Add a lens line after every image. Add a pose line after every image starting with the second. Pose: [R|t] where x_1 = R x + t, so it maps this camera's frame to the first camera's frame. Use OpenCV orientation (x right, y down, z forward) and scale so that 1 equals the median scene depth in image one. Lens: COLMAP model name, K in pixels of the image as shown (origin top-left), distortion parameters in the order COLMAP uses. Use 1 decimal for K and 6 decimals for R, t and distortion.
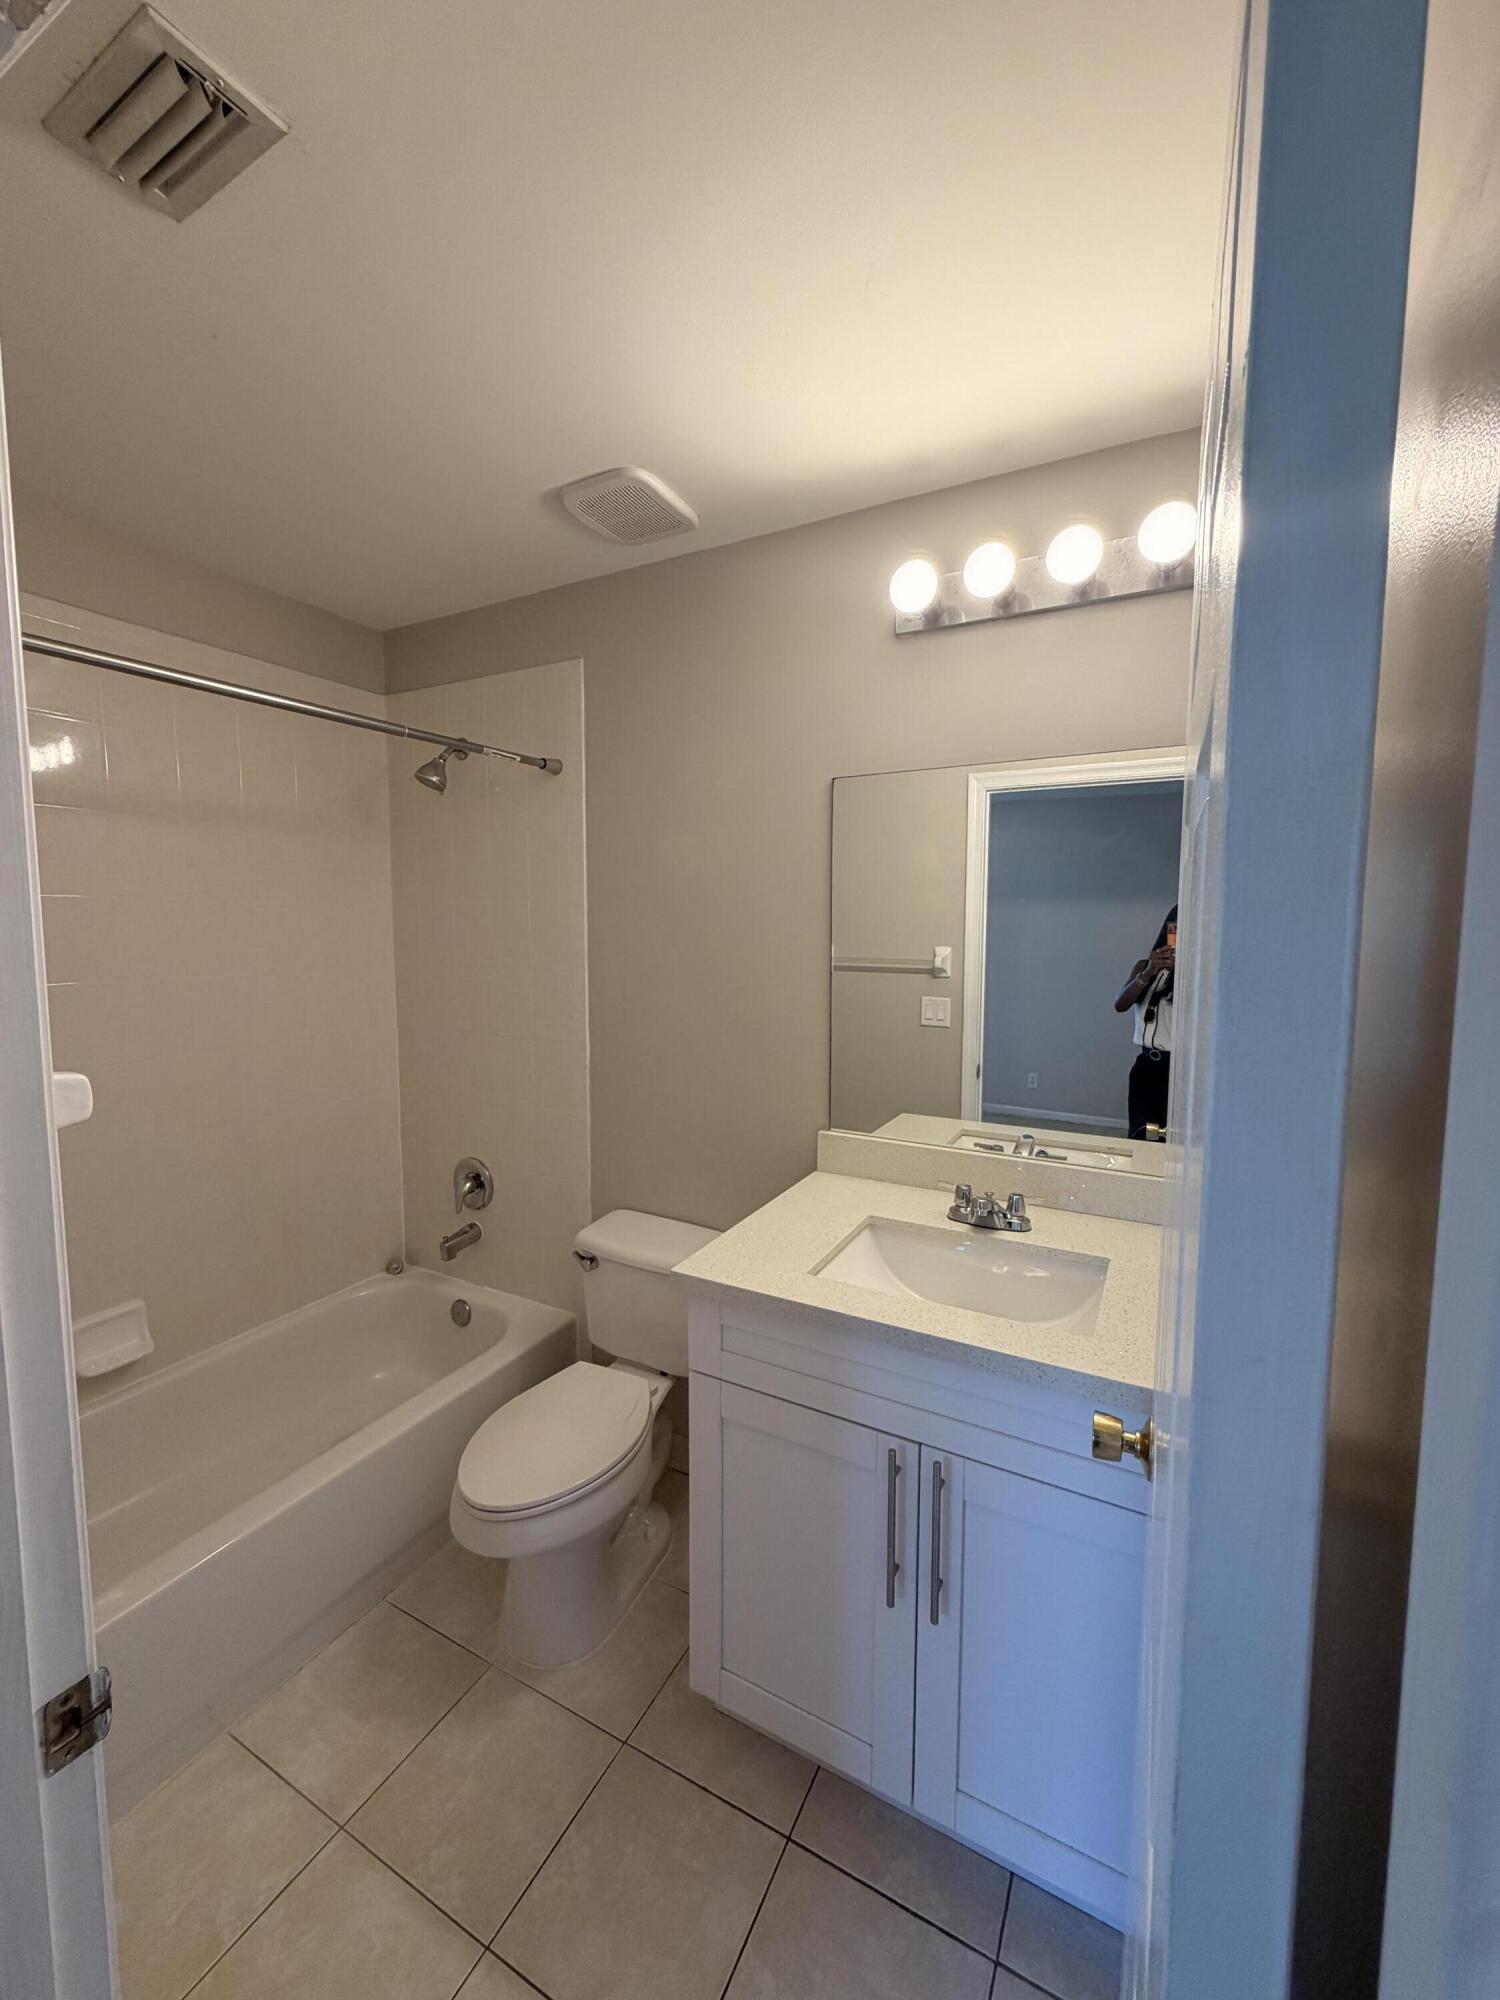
lens RADIAL K [[844.0, 0, 735.4], [0, 844.0, 1012.6], [0, 0, 1]] dist [0.002490, 0.000132]
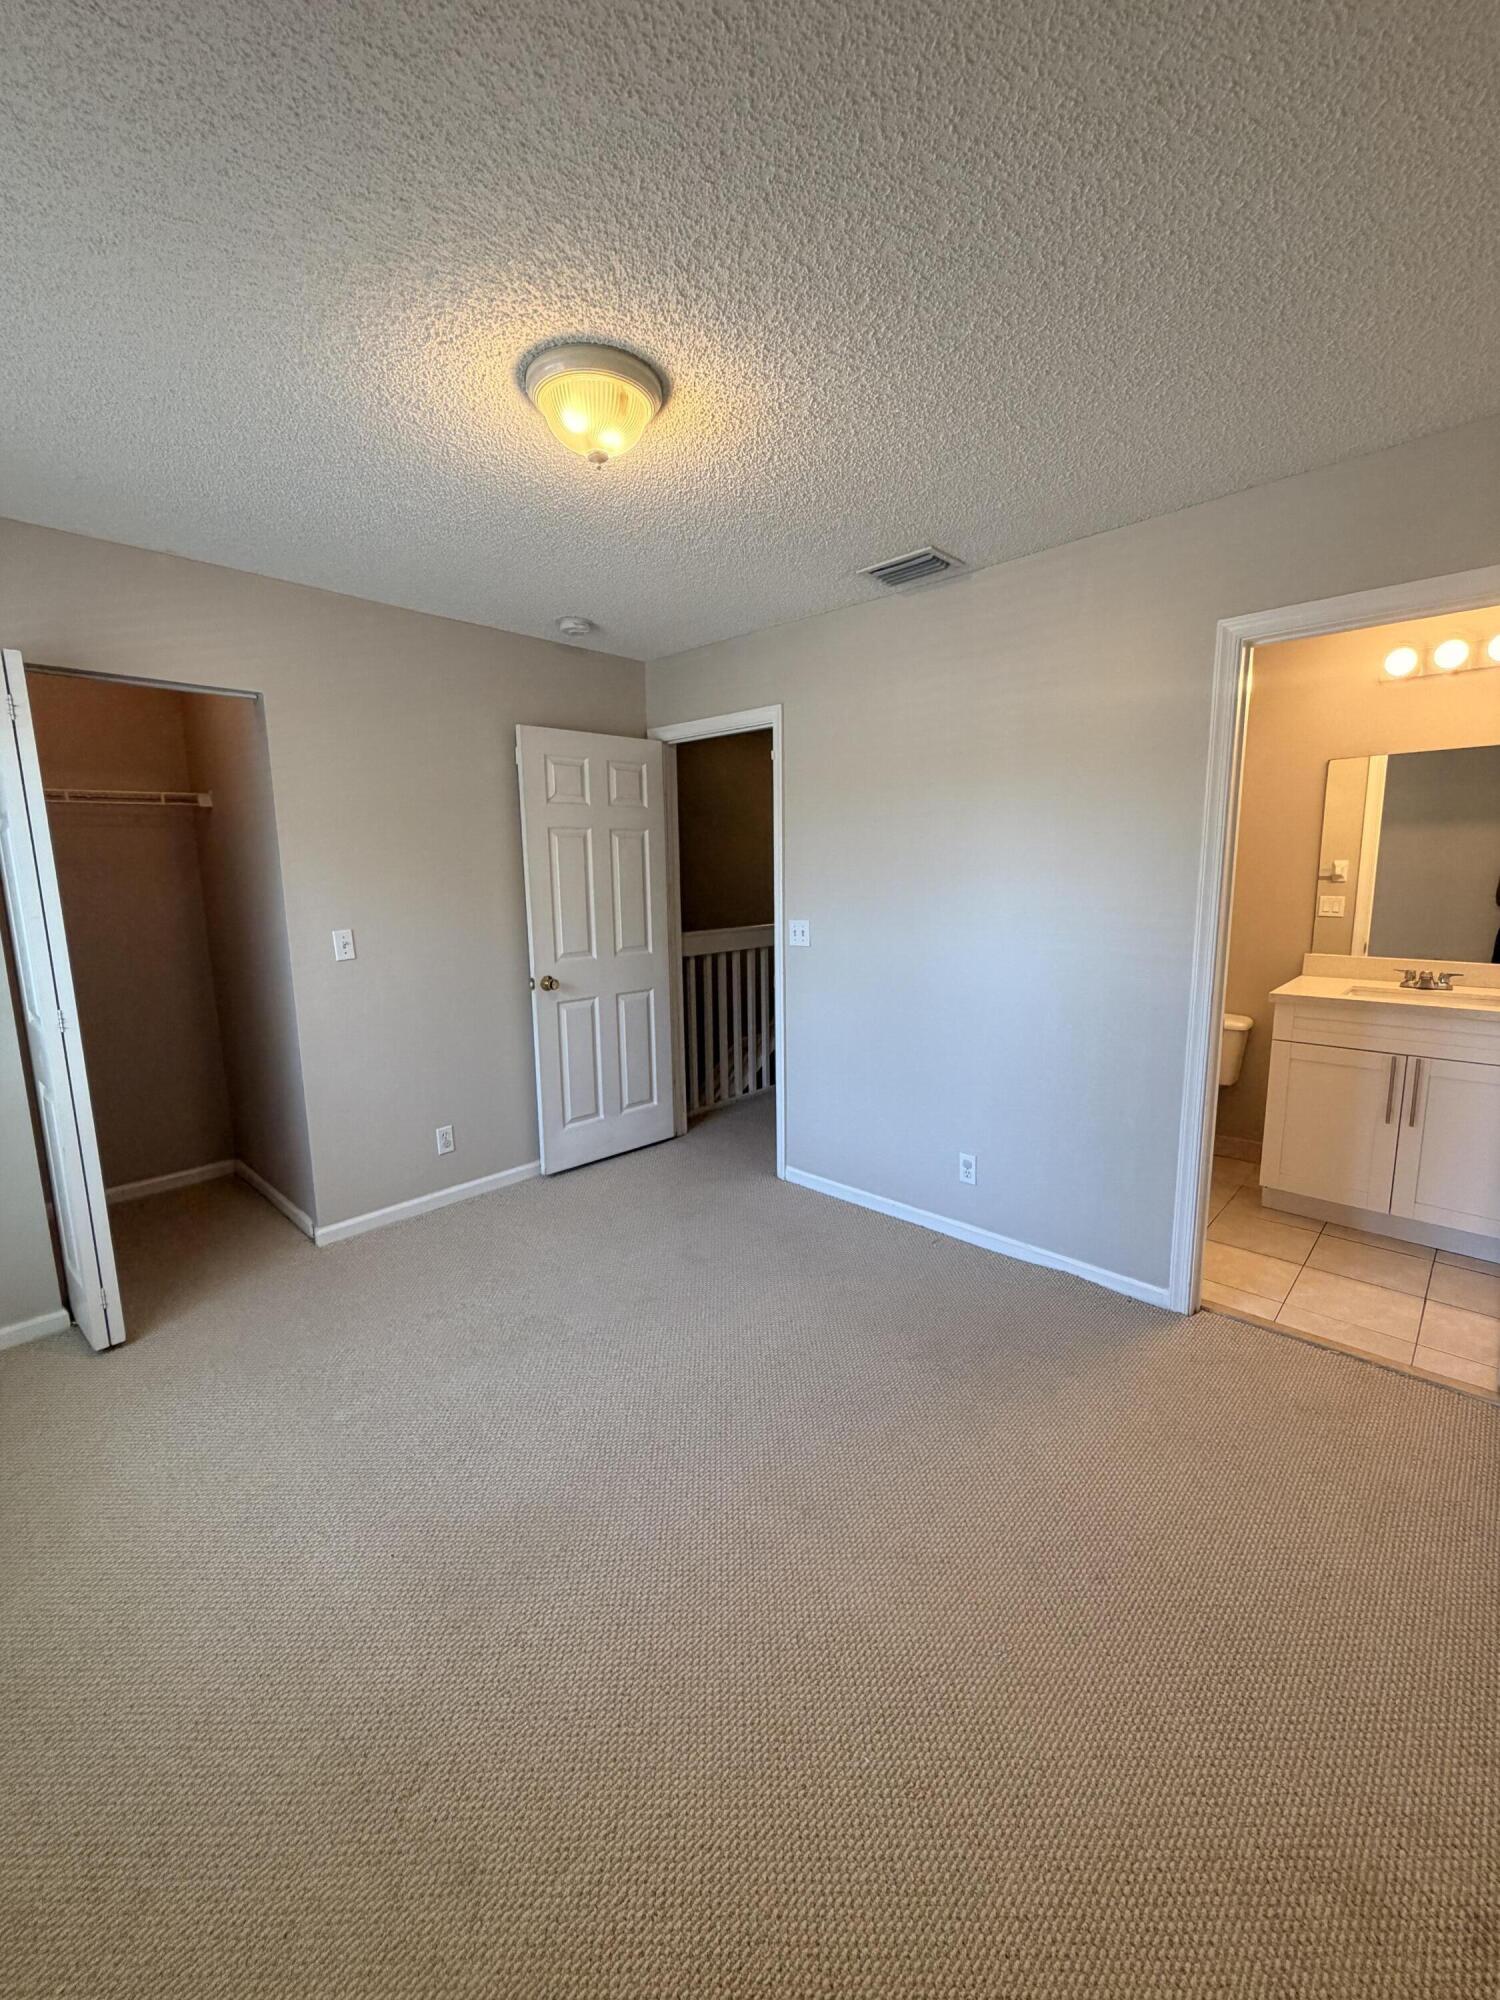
lens RADIAL K [[804.9, 0, 758.6], [0, 804.9, 1009.6], [0, 0, 1]] dist [-0.003792, -0.000238]
pose [[0.966356, 0.031605, -0.255258, -0.654363], [-0.013006, 0.997157, 0.074226, 0.159250], [0.256879, -0.068409, 0.964020, -1.100809]]
